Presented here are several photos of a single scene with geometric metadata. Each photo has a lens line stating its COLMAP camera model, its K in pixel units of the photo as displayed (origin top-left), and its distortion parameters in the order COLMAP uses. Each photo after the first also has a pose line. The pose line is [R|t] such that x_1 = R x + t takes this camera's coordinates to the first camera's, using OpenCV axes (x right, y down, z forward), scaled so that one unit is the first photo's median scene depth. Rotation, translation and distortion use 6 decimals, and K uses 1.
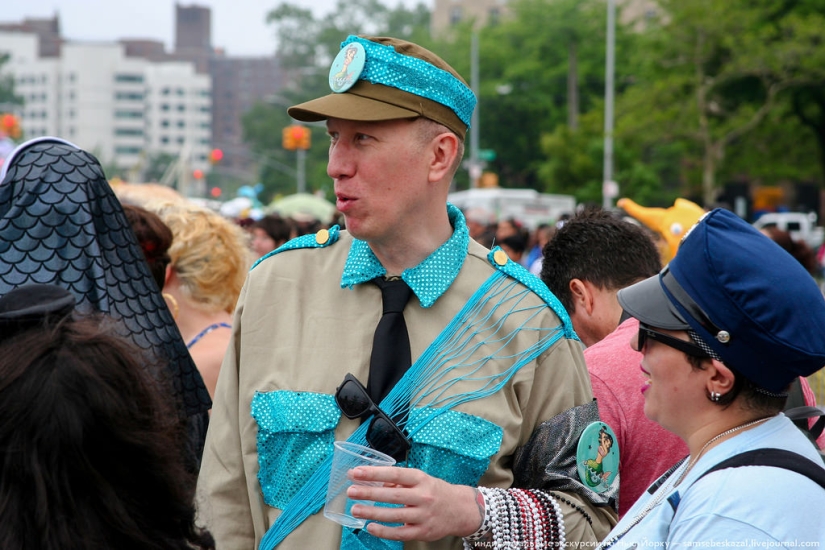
lens RADIAL K [[2229.8, 0, 412.5], [0, 2229.8, 275.0], [0, 0, 1]] dist [-0.067008, -0.411333]
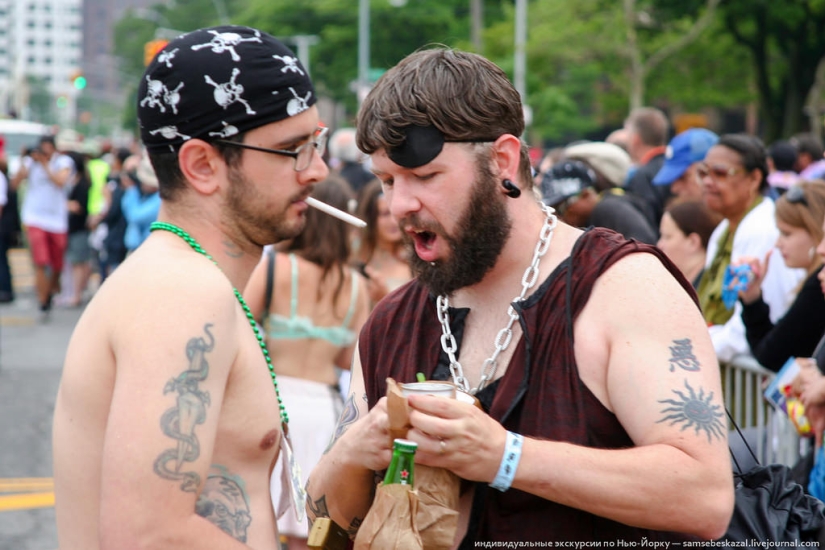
lens RADIAL K [[2229.8, 0, 412.5], [0, 2229.8, 275.0], [0, 0, 1]] dist [-0.067008, -0.411333]
pose [[0.998973, 0.001857, 0.045262, 0.007662], [-0.003324, 0.999471, 0.032356, -0.003923], [-0.045178, -0.032473, 0.998451, 0.127990]]
